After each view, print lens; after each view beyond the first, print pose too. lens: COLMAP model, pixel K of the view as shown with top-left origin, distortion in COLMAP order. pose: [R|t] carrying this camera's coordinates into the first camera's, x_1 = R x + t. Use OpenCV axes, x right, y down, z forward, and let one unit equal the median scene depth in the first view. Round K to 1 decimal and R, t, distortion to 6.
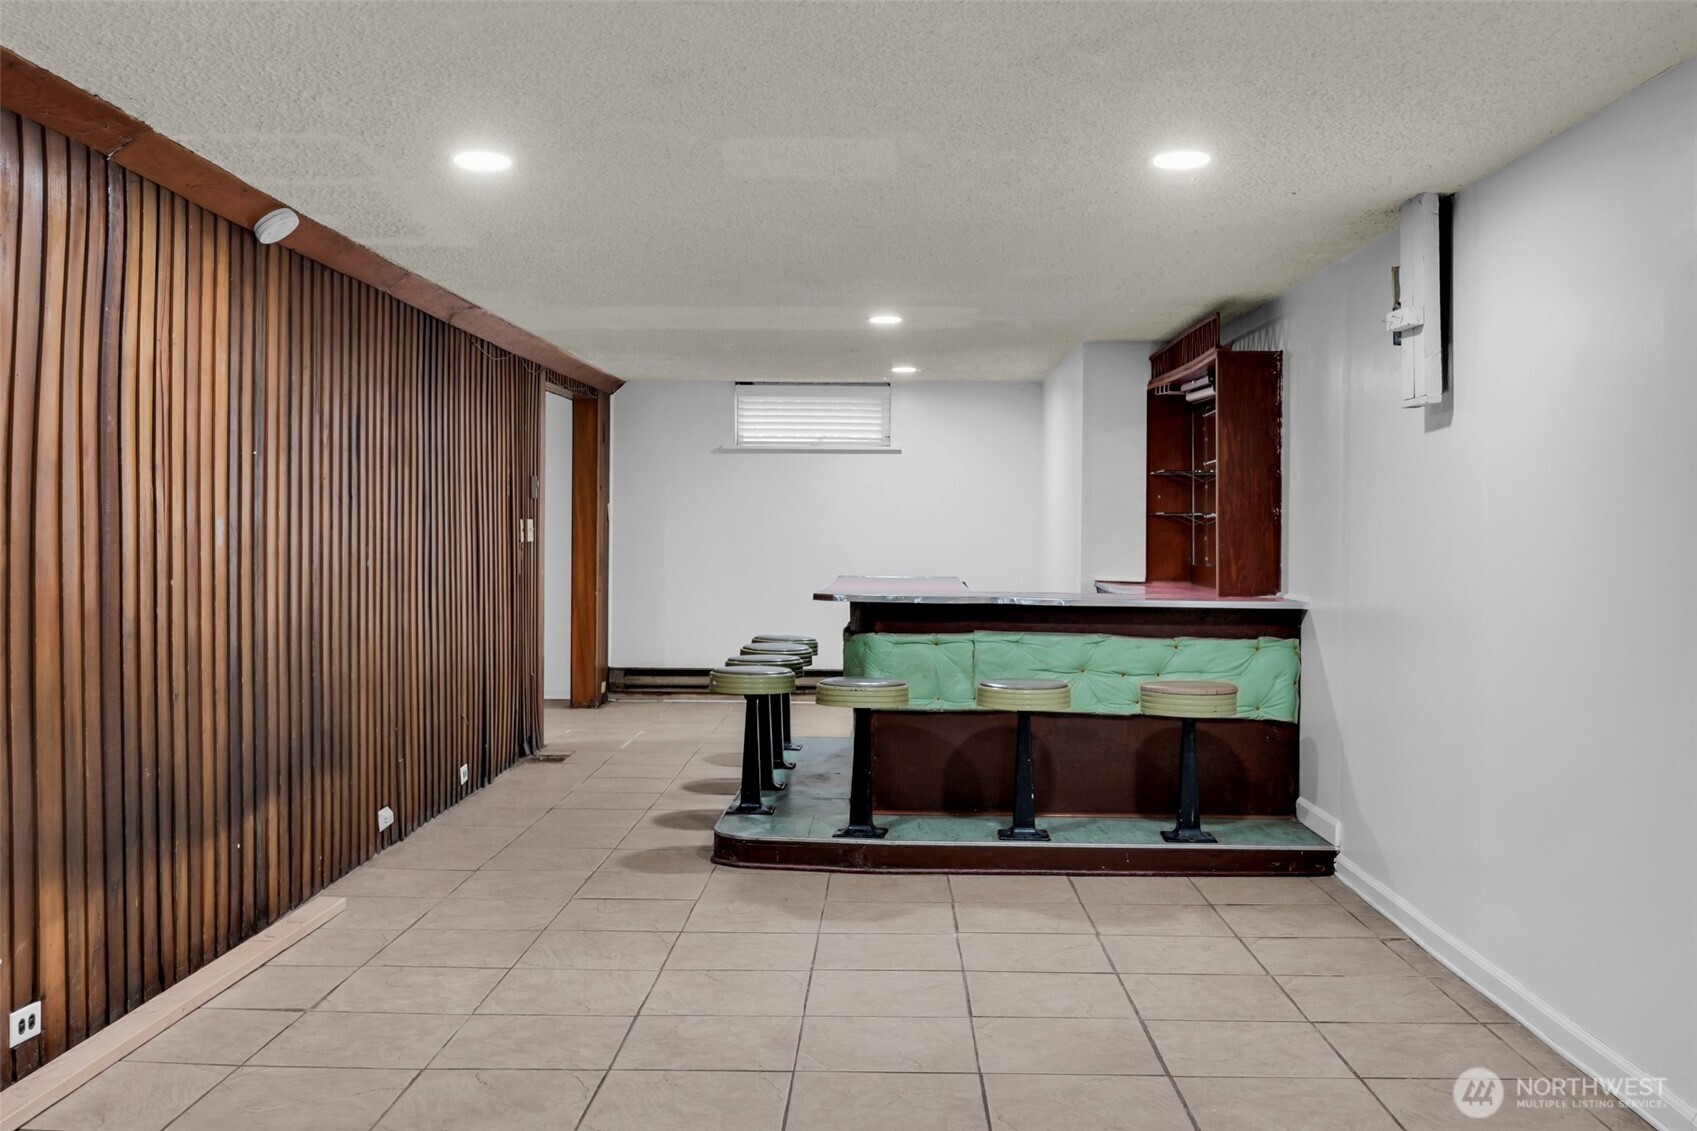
lens RADIAL K [[1597.5, 0, 848.5], [0, 1597.5, 565.5], [0, 0, 1]] dist [-0.000578, 0.000182]
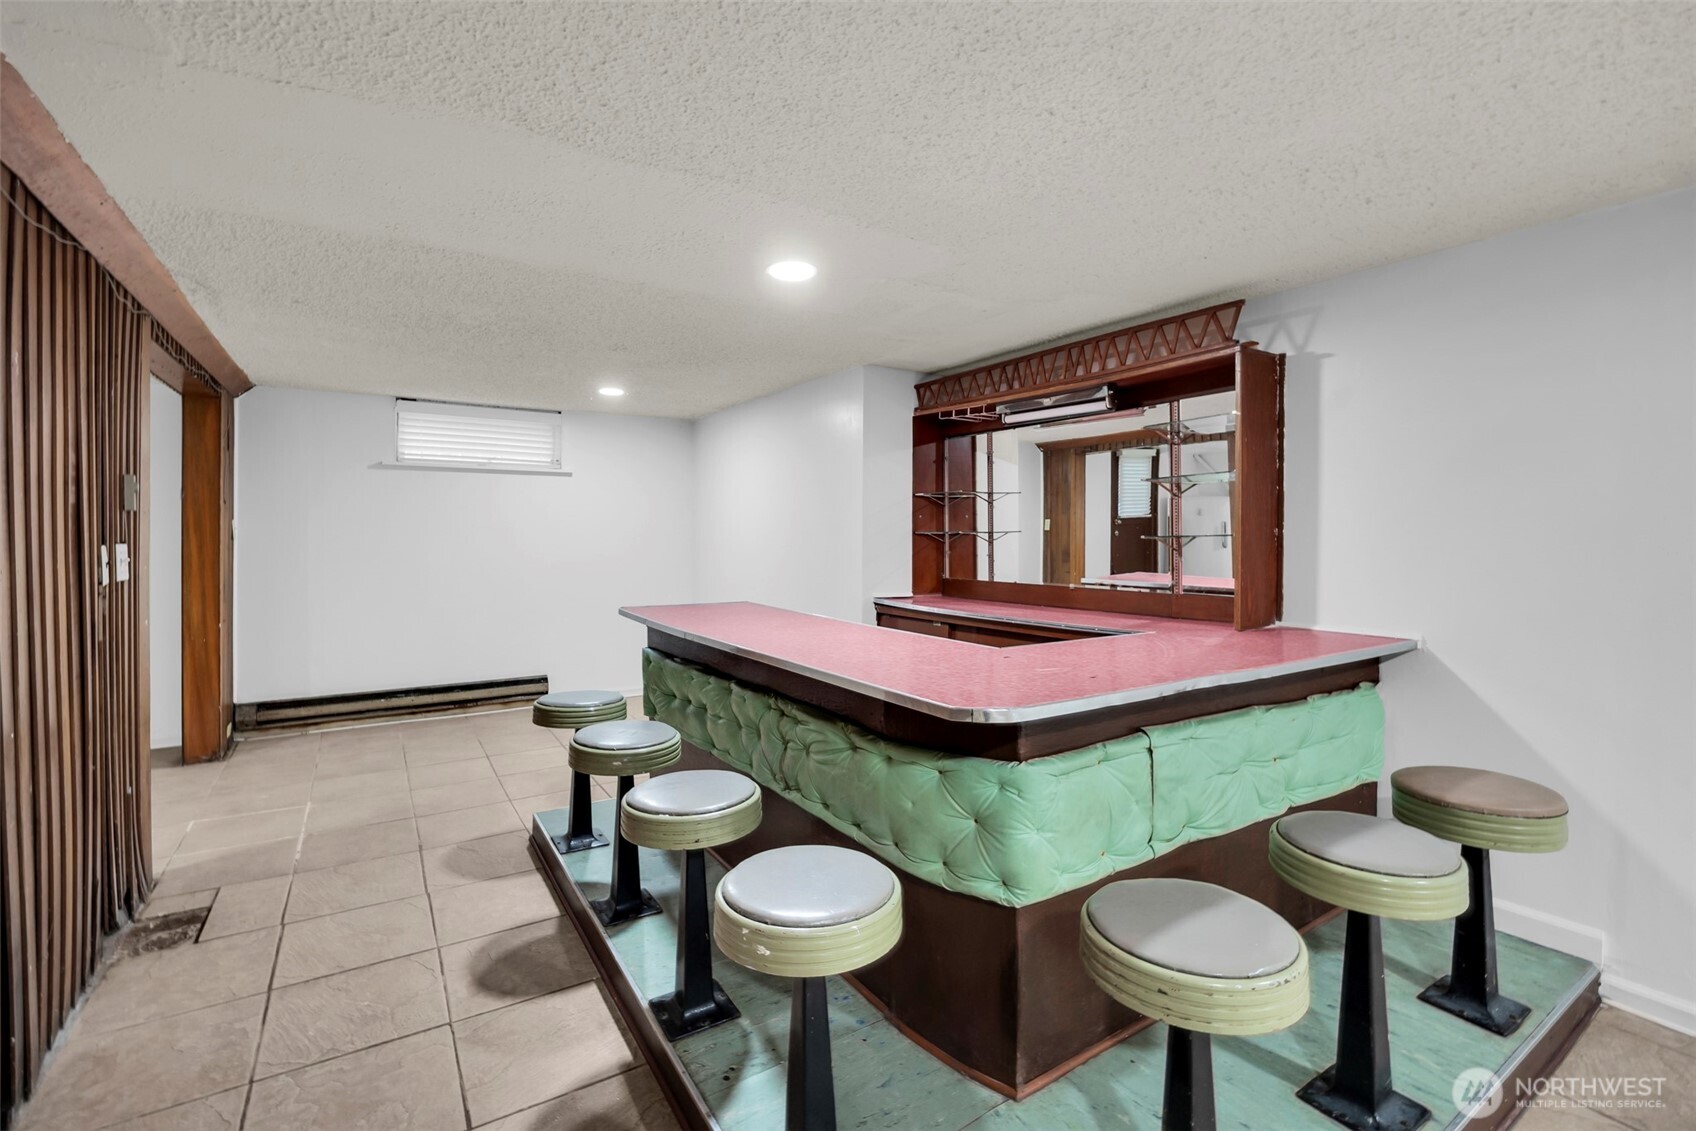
lens RADIAL K [[740.9, 0, 850.4], [0, 740.9, 539.4], [0, 0, 1]] dist [-0.022176, 0.000069]
pose [[0.822920, -0.007789, 0.568103, -0.101923], [0.017038, 0.999795, -0.010972, -0.018400], [-0.567901, 0.018708, 0.822884, 0.491480]]
